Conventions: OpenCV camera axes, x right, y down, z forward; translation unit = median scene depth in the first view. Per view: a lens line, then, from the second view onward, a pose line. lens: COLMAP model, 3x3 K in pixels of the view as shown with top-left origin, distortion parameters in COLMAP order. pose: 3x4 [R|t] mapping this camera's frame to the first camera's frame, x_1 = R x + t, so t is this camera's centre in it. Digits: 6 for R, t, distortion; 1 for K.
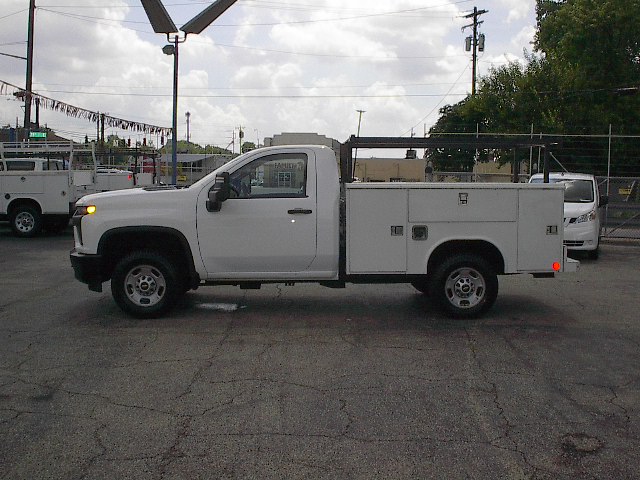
lens RADIAL K [[714.9, 0, 320.0], [0, 714.9, 240.0], [0, 0, 1]] dist [-0.107075, 0.037471]
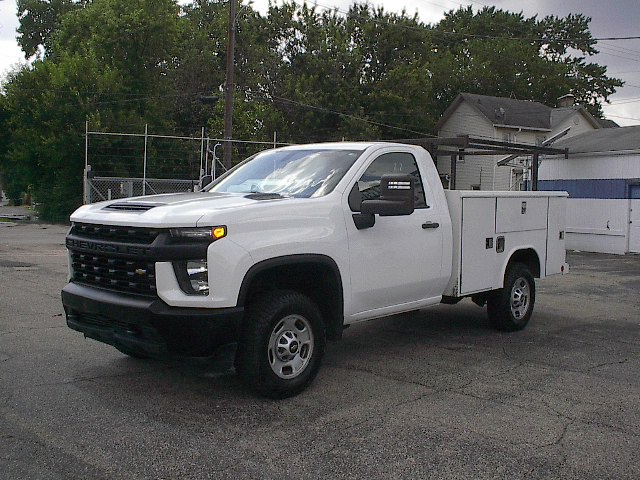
lens RADIAL K [[714.9, 0, 320.0], [0, 714.9, 240.0], [0, 0, 1]] dist [-0.107075, 0.037471]
pose [[0.716291, -0.045736, 0.696302, -0.667639], [0.050796, 0.998620, 0.013339, -0.039957], [-0.695951, 0.025815, 0.717625, 0.501395]]
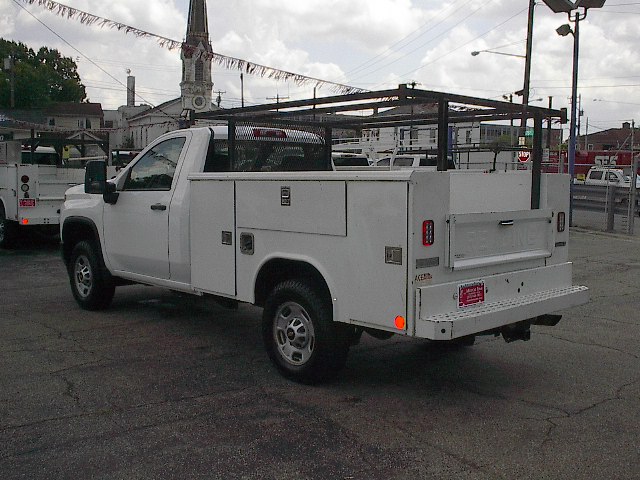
lens RADIAL K [[714.9, 0, 320.0], [0, 714.9, 240.0], [0, 0, 1]] dist [-0.107075, 0.037471]
pose [[0.669073, 0.068498, -0.740033, 0.705630], [-0.070060, 0.997123, 0.028952, -0.038850], [0.739887, 0.032476, 0.671947, 0.579822]]
